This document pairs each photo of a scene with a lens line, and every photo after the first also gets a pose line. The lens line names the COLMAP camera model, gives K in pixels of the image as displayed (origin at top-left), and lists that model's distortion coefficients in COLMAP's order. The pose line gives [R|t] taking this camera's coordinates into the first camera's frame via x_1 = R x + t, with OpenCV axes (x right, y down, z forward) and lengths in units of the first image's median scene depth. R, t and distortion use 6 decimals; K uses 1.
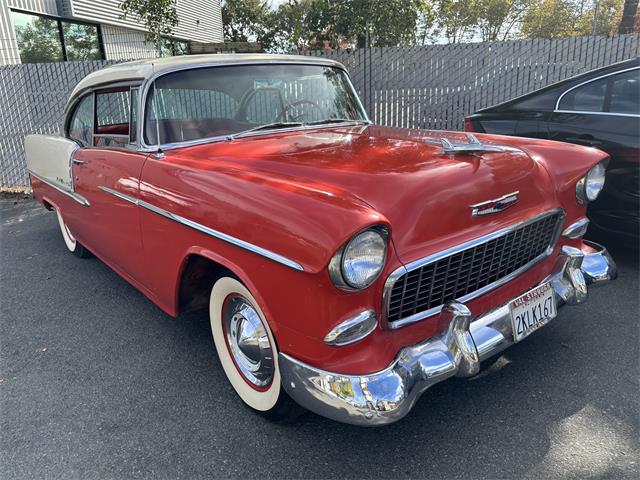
lens RADIAL K [[488.2, 0, 320.1], [0, 488.2, 241.1], [0, 0, 1]] dist [-0.010007, 0.007602]
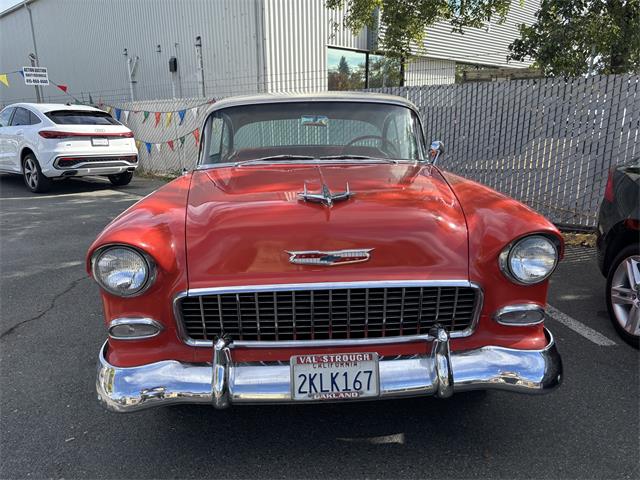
lens RADIAL K [[488.2, 0, 322.4], [0, 488.2, 240.3], [0, 0, 1]] dist [-0.010007, 0.007602]
pose [[0.800895, 0.172975, -0.573278, 0.631370], [-0.197668, 0.980074, 0.019567, -0.086570], [0.565239, 0.097647, 0.819127, 0.144838]]
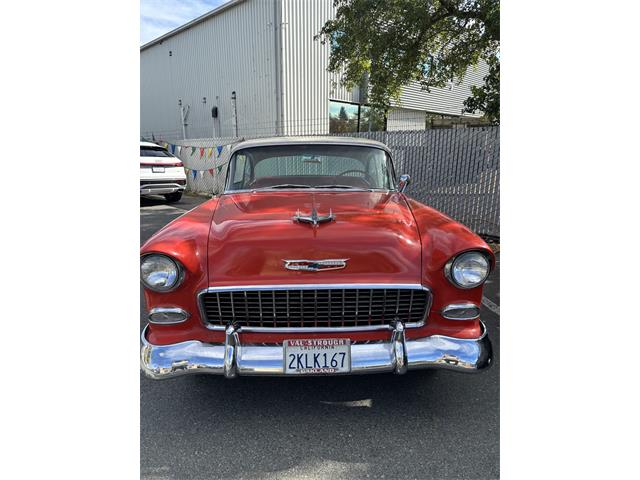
lens RADIAL K [[365.3, 0, 317.3], [0, 365.3, 240.3], [0, 0, 1]] dist [-0.005618, -0.000432]
pose [[0.785263, 0.181171, -0.592063, 0.646352], [-0.213746, 0.976768, 0.015396, -0.107856], [0.581097, 0.114461, 0.805745, 0.164982]]
